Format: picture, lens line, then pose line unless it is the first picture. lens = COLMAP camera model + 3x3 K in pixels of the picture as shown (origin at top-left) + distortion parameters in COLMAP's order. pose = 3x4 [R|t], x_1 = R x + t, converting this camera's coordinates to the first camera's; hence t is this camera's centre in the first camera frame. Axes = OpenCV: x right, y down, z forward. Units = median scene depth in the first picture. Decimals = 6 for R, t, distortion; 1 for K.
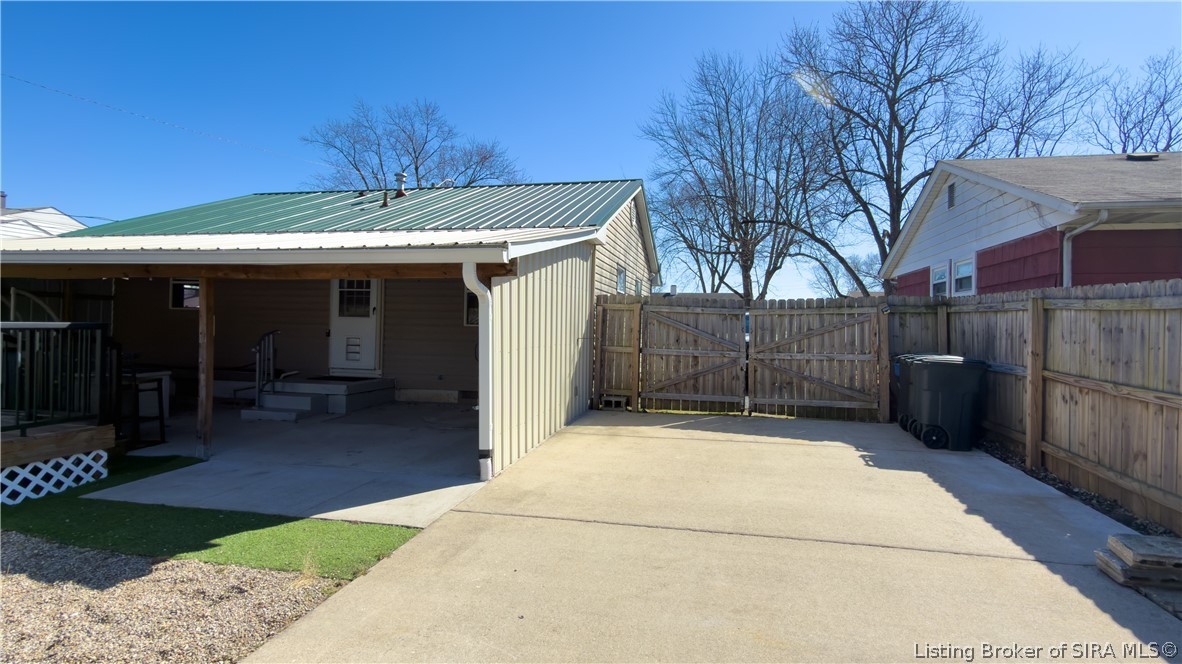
lens RADIAL K [[565.3, 0, 591.0], [0, 565.3, 332.0], [0, 0, 1]] dist [-0.000779, -0.000254]
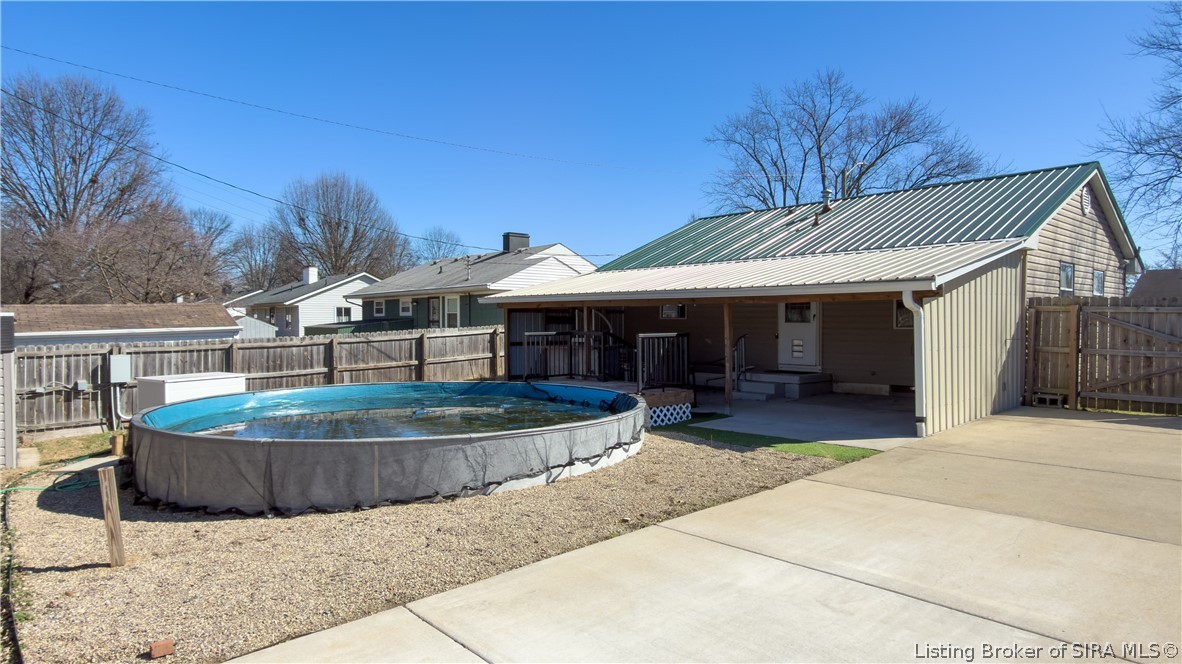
lens RADIAL K [[690.9, 0, 591.0], [0, 690.9, 332.0], [0, 0, 1]] dist [0.001948, 0.000350]
pose [[0.821215, -0.011919, -0.570494, 0.076550], [0.013629, 0.999906, -0.001272, -0.011566], [0.570456, -0.006731, 0.821300, -0.535529]]
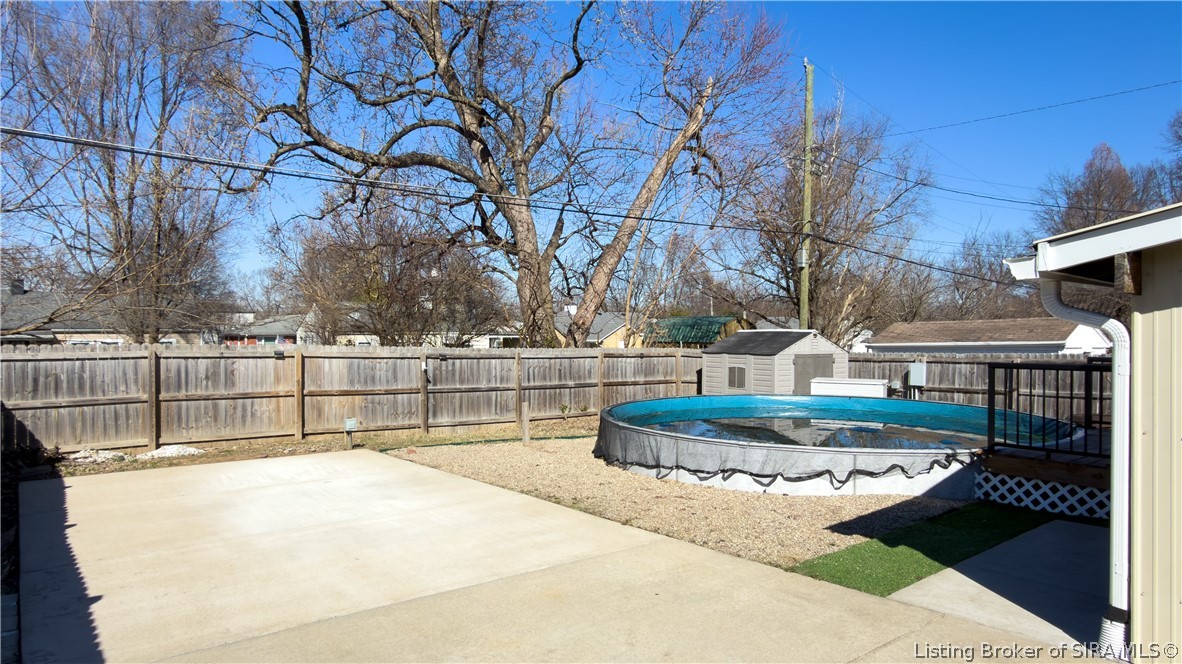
lens RADIAL K [[690.9, 0, 591.0], [0, 690.9, 332.0], [0, 0, 1]] dist [0.001948, 0.000350]
pose [[-0.612550, -0.018177, -0.790223, 0.376700], [-0.014513, 0.999826, -0.011748, -0.026477], [0.790299, 0.004272, -0.612707, 0.555209]]
